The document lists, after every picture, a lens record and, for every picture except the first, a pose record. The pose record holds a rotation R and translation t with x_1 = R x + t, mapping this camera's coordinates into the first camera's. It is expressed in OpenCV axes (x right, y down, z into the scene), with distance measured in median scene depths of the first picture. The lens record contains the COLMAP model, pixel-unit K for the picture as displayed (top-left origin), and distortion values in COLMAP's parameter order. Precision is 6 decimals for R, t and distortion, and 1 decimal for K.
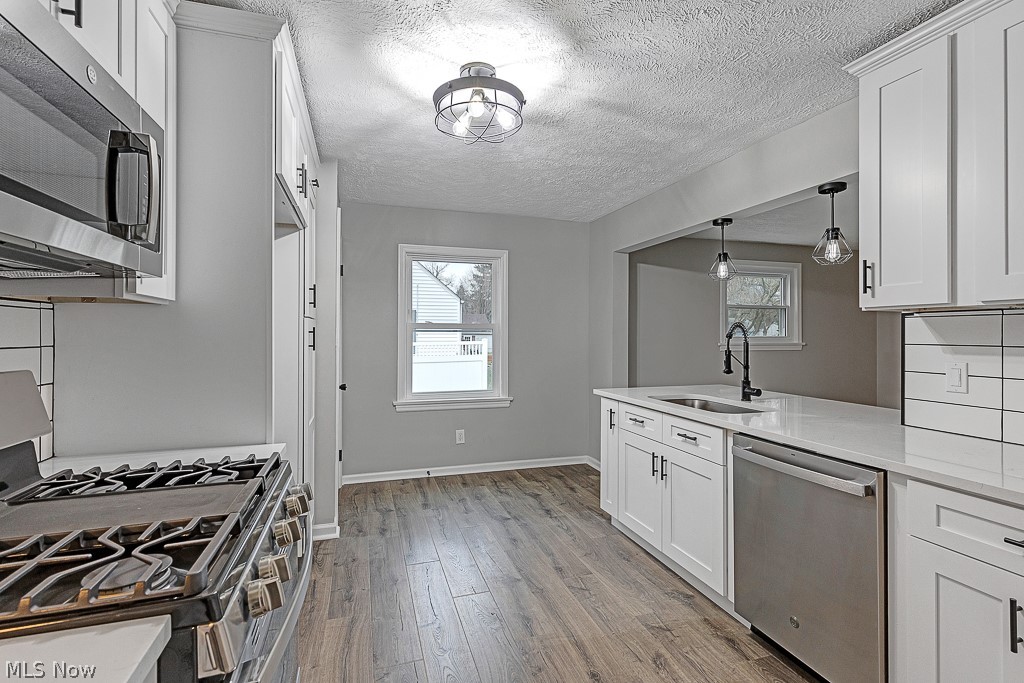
lens RADIAL K [[478.6, 0, 512.2], [0, 478.6, 335.6], [0, 0, 1]] dist [0.007386, -0.001524]
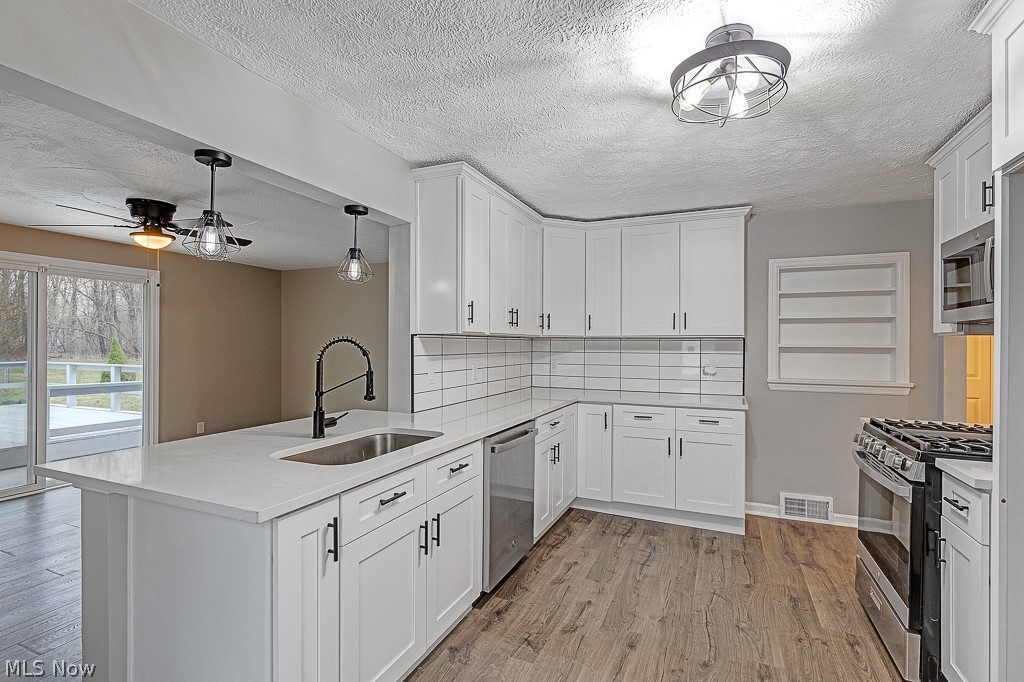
lens RADIAL K [[476.4, 0, 518.2], [0, 476.4, 342.4], [0, 0, 1]] dist [0.001074, -0.001240]
pose [[-0.754831, -0.006491, 0.655887, -0.335909], [-0.006694, 0.999975, 0.002192, -0.026186], [-0.655885, -0.002736, -0.754856, 1.839334]]
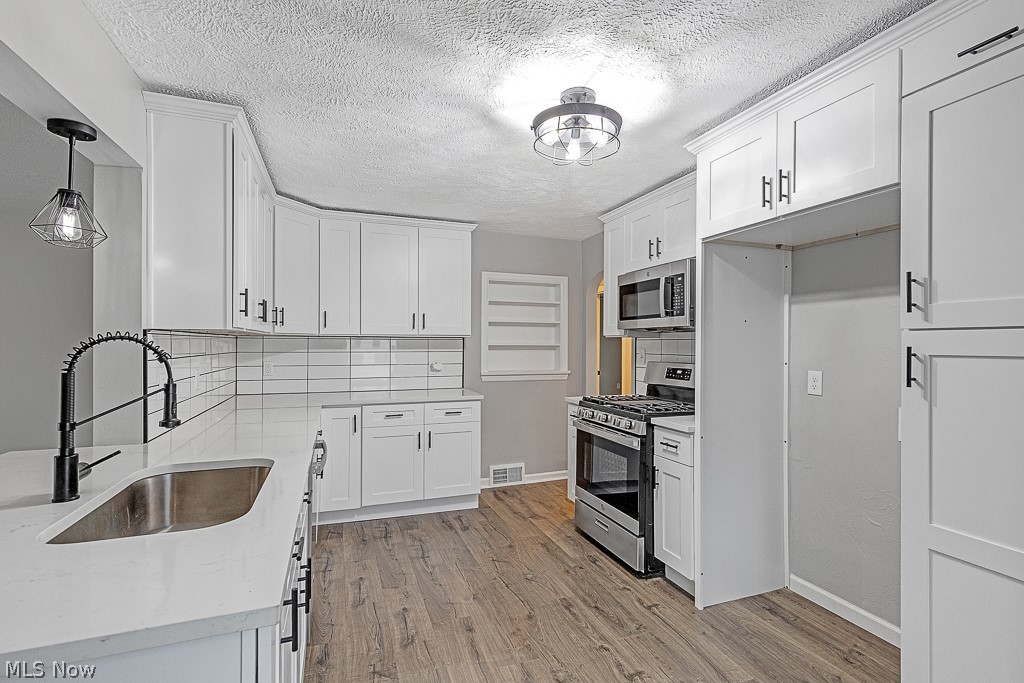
lens RADIAL K [[473.1, 0, 512.0], [0, 473.1, 341.5], [0, 0, 1]] dist [0.008526, -0.000850]
pose [[-0.998957, -0.009648, -0.044631, 0.111526], [-0.009551, 0.999952, -0.002371, -0.024810], [0.044652, -0.001943, -0.999001, 1.986992]]
